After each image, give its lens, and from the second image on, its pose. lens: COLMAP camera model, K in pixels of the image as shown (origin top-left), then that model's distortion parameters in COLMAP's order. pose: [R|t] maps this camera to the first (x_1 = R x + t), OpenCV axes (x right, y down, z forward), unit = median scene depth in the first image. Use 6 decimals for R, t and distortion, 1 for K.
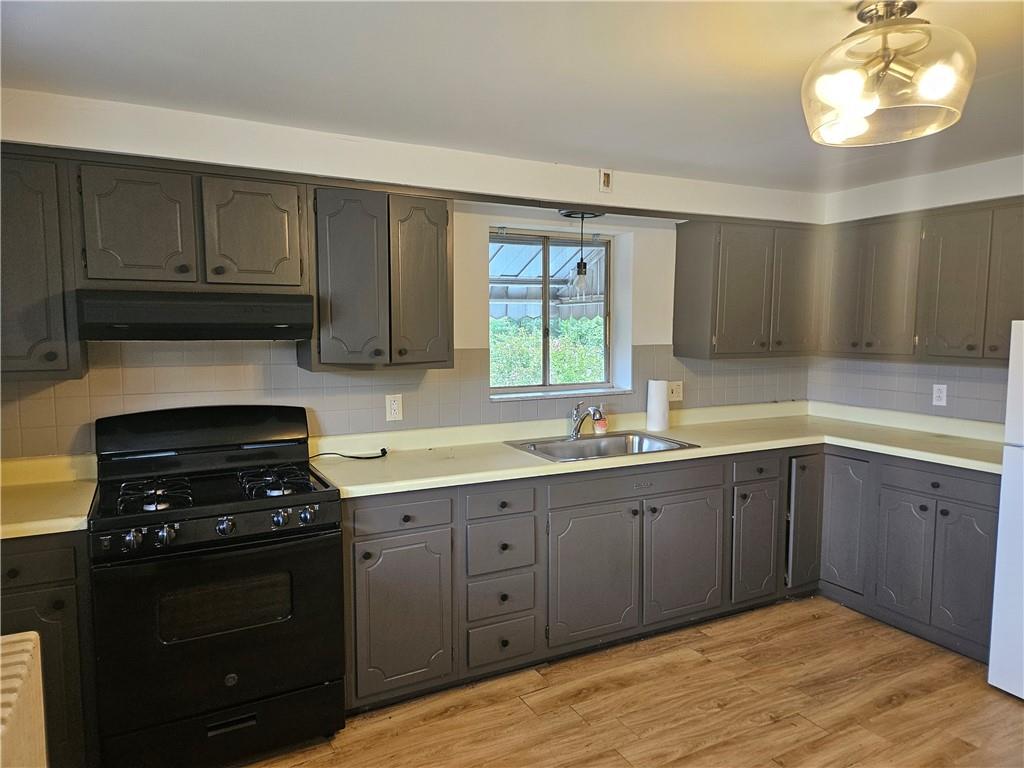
lens RADIAL K [[686.6, 0, 514.3], [0, 686.6, 387.9], [0, 0, 1]] dist [0.076384, -0.061488]
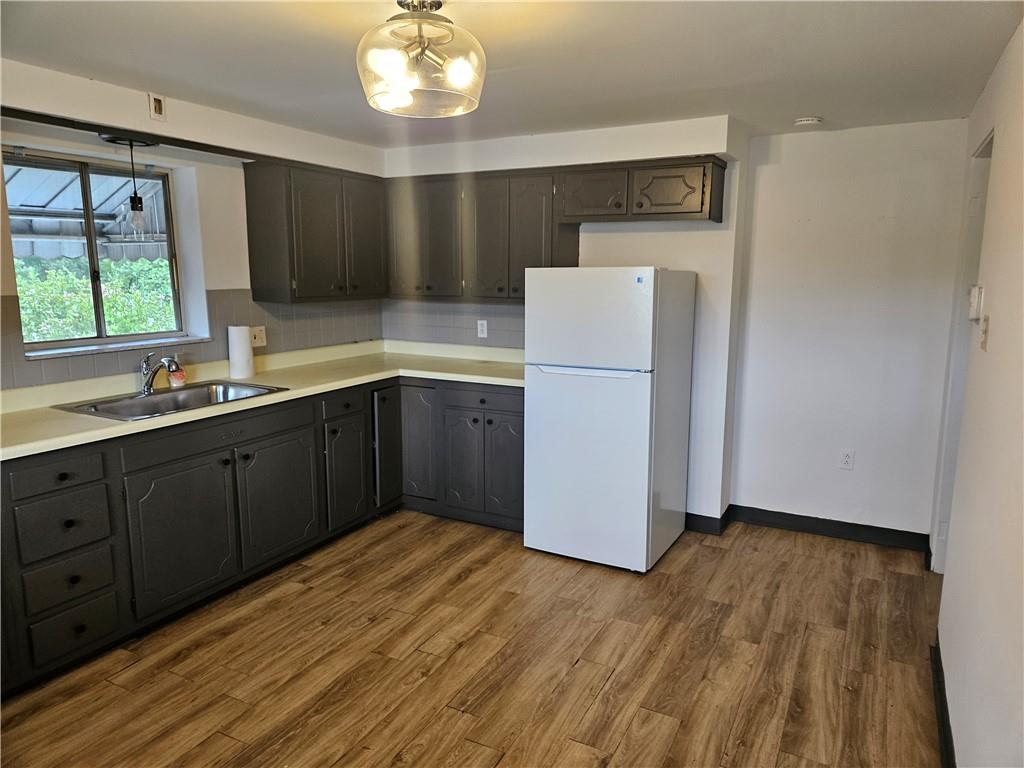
lens RADIAL K [[686.6, 0, 522.7], [0, 686.6, 384.2], [0, 0, 1]] dist [0.076384, -0.061488]
pose [[0.824086, -0.090878, 0.559127, -0.019660], [0.049034, 0.994786, 0.089418, 0.003027], [-0.564338, -0.046272, 0.824246, -0.044355]]
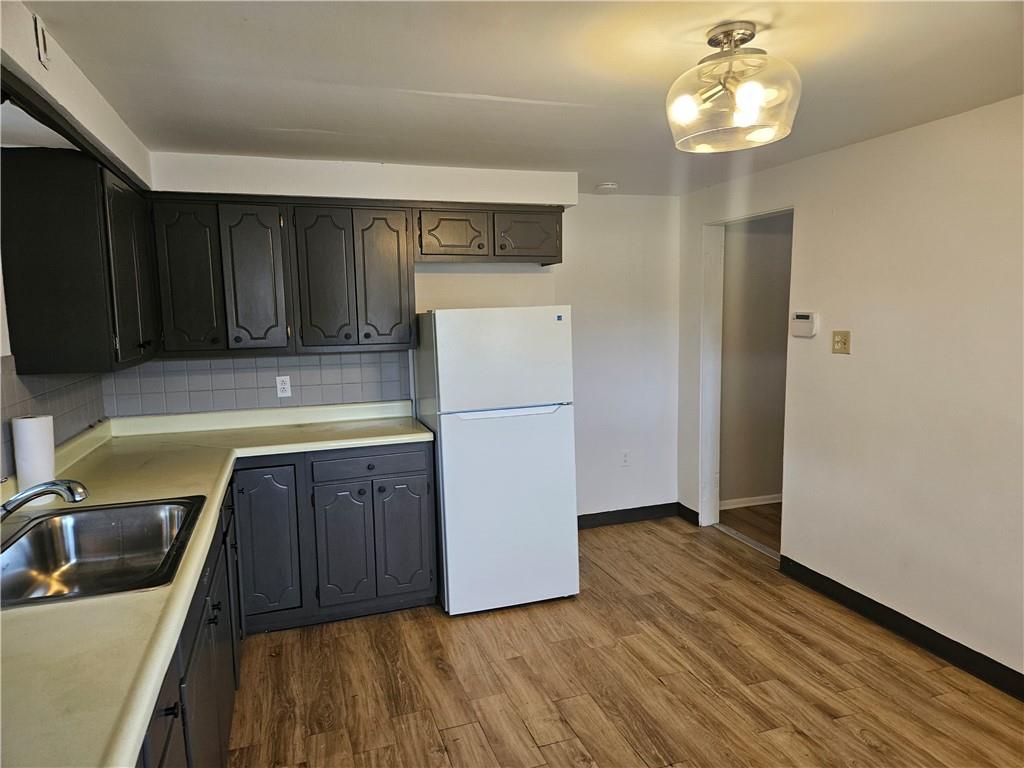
lens RADIAL K [[686.6, 0, 525.5], [0, 686.6, 399.7], [0, 0, 1]] dist [0.076384, -0.061488]
pose [[0.154592, -0.135423, 0.978653, -0.371402], [0.115020, 0.986293, 0.118311, -0.058318], [-0.981260, 0.094275, 0.168050, 0.598450]]
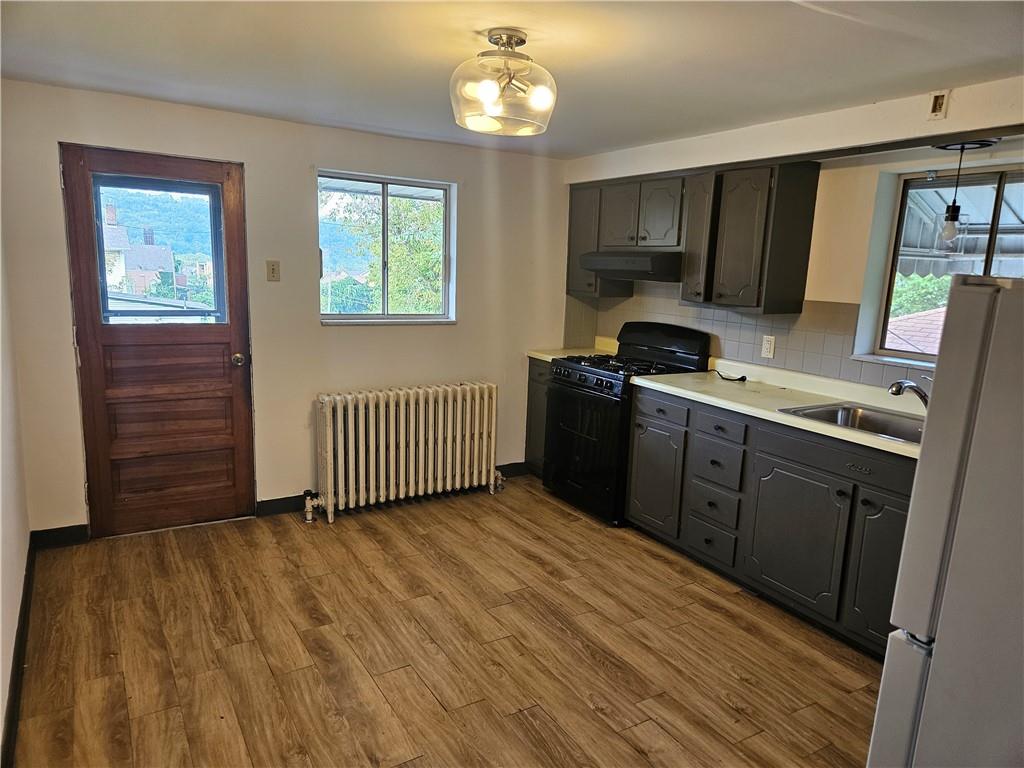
lens RADIAL K [[686.6, 0, 524.2], [0, 686.6, 389.7], [0, 0, 1]] dist [0.076384, -0.061488]
pose [[0.054686, 0.181347, -0.981897, 1.009956], [-0.136903, 0.975444, 0.172531, -0.048890], [0.989074, 0.124990, 0.078170, 0.508530]]
